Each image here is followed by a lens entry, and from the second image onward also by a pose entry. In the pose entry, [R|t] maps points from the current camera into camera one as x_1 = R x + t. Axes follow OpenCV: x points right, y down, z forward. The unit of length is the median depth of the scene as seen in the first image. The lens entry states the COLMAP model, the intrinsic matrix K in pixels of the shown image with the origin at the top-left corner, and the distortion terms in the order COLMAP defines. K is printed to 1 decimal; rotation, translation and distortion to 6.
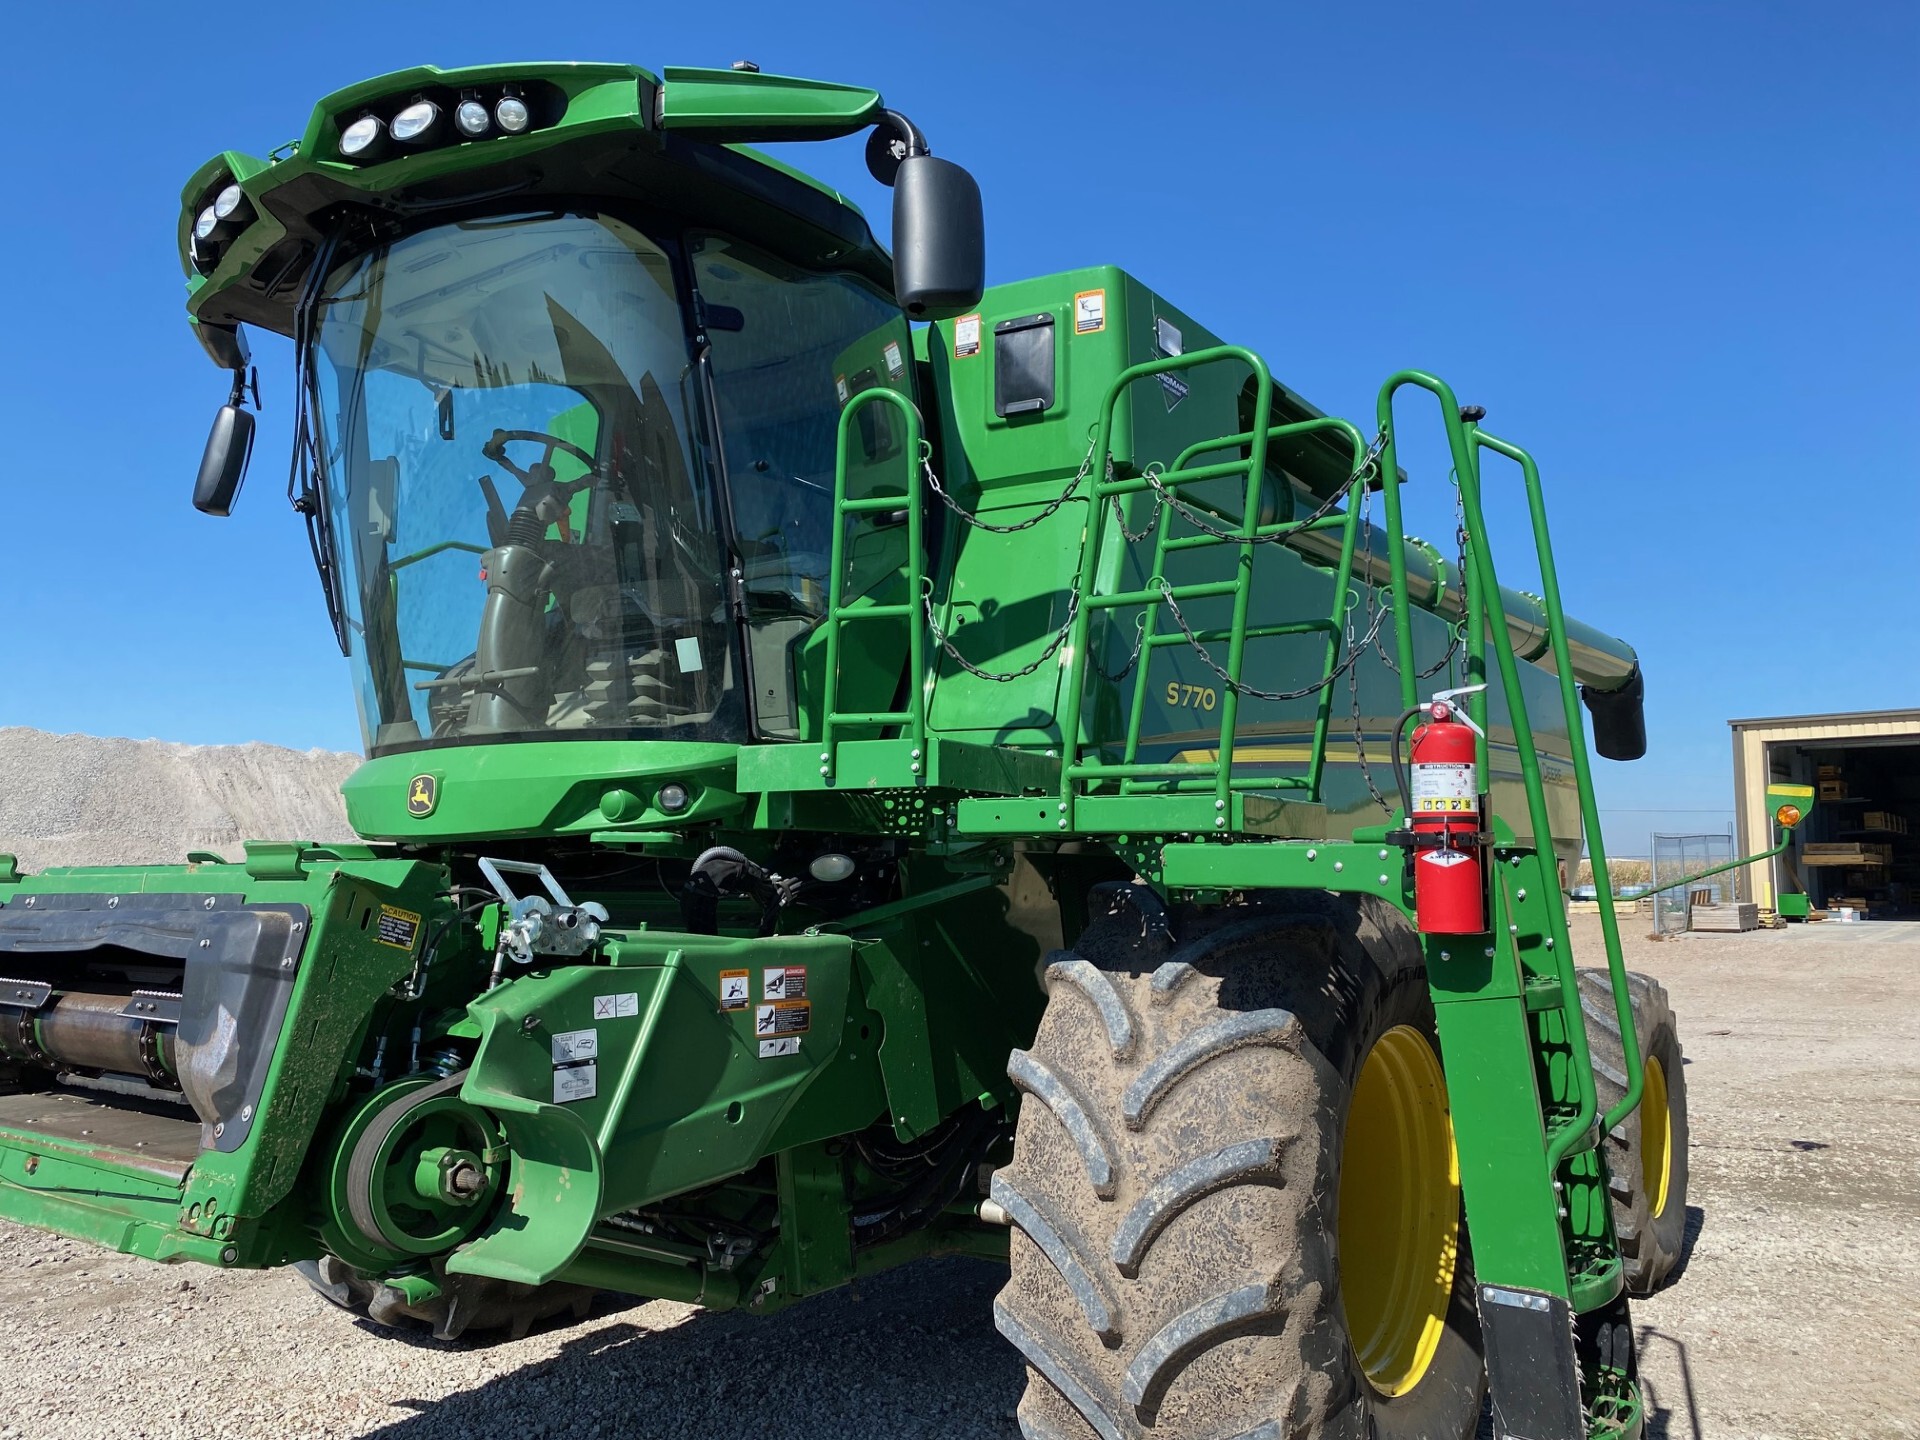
lens RADIAL K [[1472.2, 0, 954.4], [0, 1472.2, 715.5], [0, 0, 1]] dist [0.085775, -0.108505]
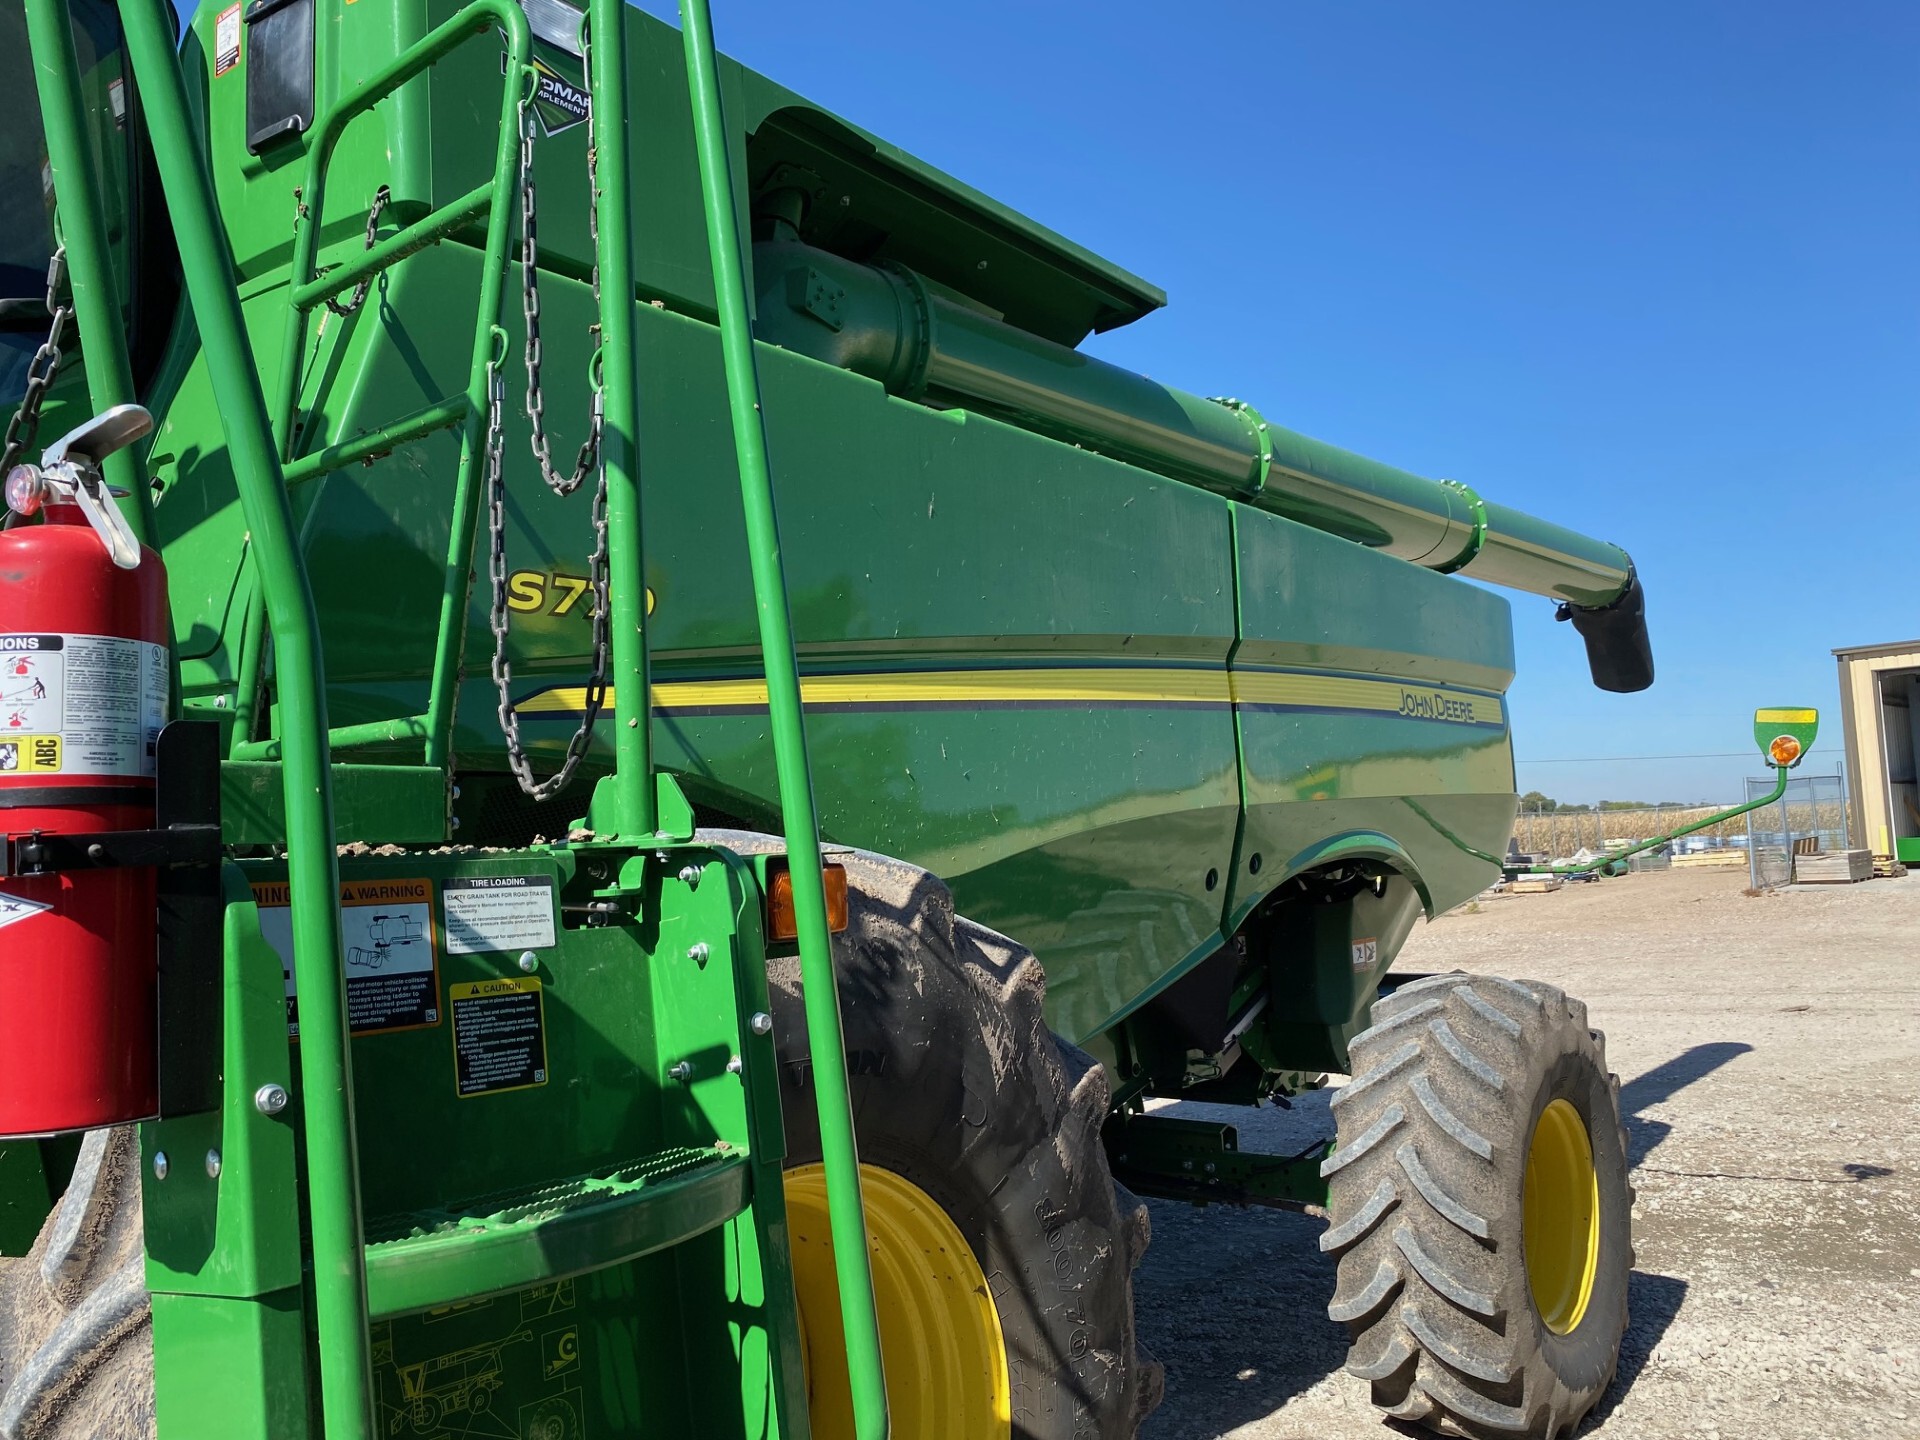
lens RADIAL K [[1454.9, 0, 928.4], [0, 1454.9, 713.3], [0, 0, 1]] dist [0.065943, -0.082136]
pose [[0.994841, -0.047779, -0.089486, 0.189728], [0.048974, 0.998737, 0.011211, 0.018561], [0.088838, -0.015535, 0.995925, 0.224030]]
